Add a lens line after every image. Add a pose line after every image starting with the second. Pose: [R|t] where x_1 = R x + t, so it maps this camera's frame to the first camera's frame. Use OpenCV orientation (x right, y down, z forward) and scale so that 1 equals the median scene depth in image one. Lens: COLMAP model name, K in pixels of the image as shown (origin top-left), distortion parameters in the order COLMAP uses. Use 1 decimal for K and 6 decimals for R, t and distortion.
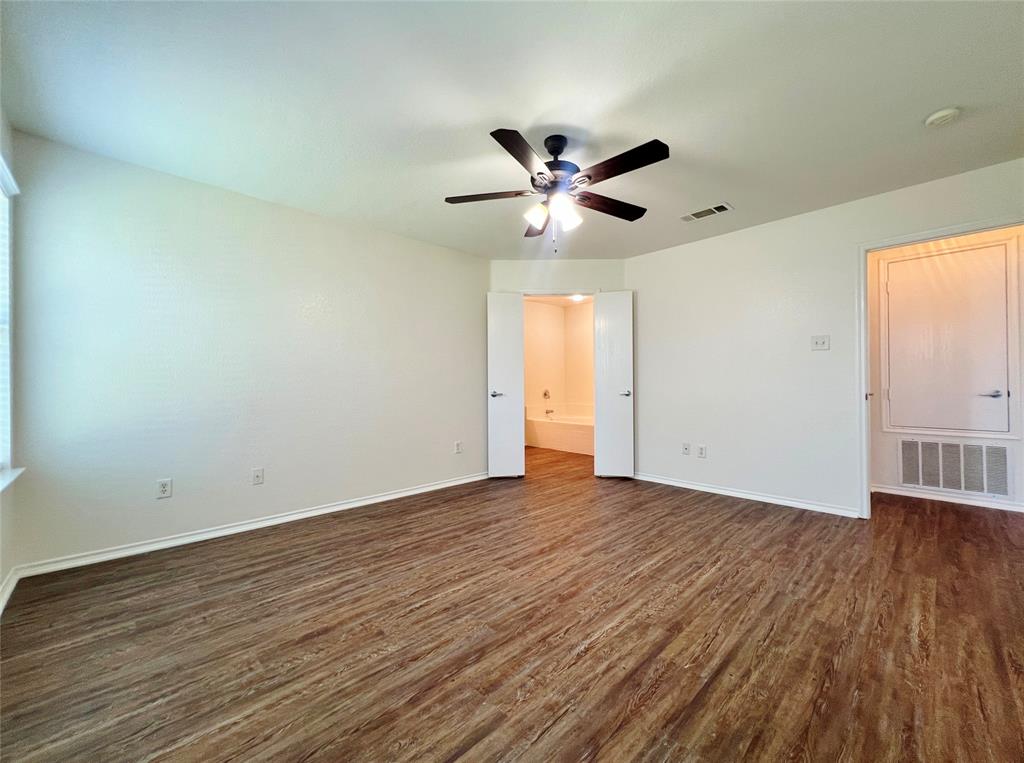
lens RADIAL K [[411.1, 0, 512.1], [0, 411.1, 377.8], [0, 0, 1]] dist [0.000722, 0.000332]
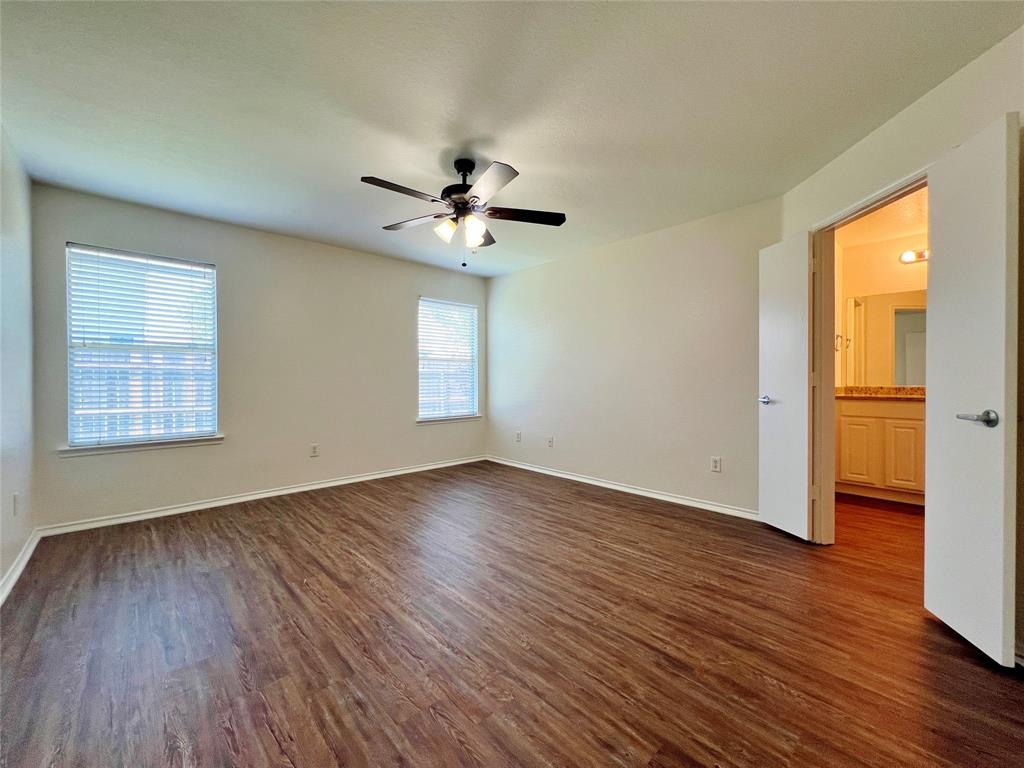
lens RADIAL K [[409.0, 0, 512.0], [0, 409.0, 384.0], [0, 0, 1]] dist [0.000318, 0.000457]
pose [[-0.016650, 0.015592, -0.999740, 1.241170], [0.016068, 0.999753, 0.015325, -0.006530], [0.999732, -0.015809, -0.016896, 1.181486]]
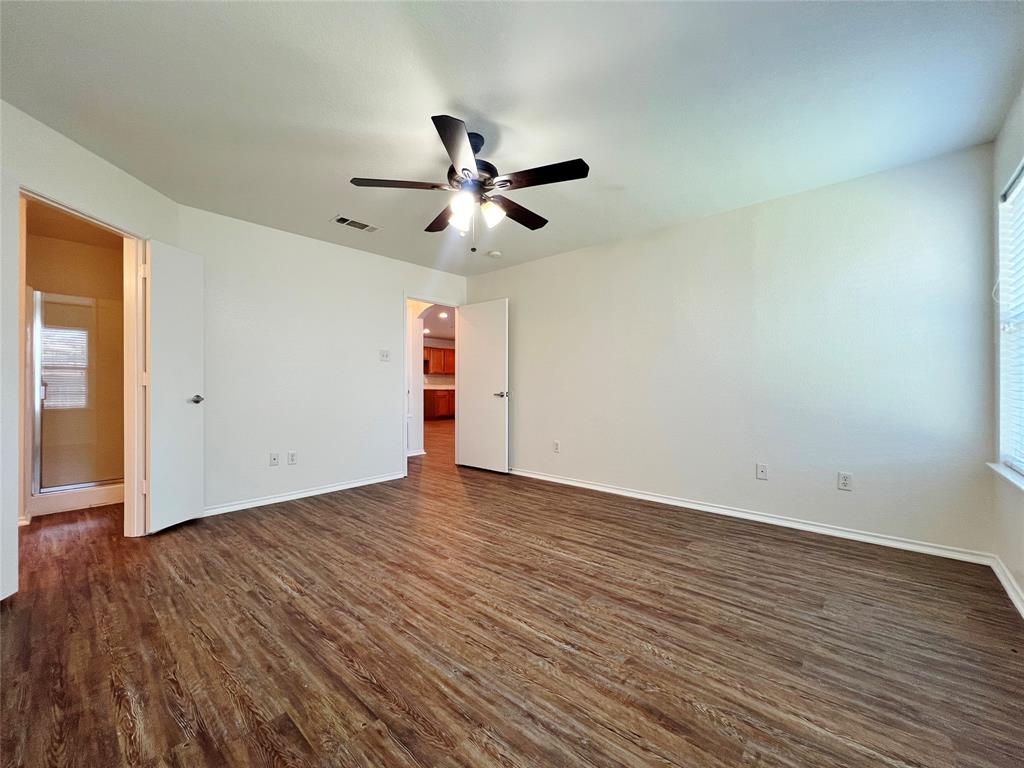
lens RADIAL K [[409.0, 0, 512.0], [0, 409.0, 384.0], [0, 0, 1]] dist [0.000318, 0.000457]
pose [[-0.080776, 0.008174, 0.996699, -0.907438], [-0.013265, 0.999869, -0.009275, 0.021439], [-0.996644, -0.013970, -0.080657, 1.017435]]
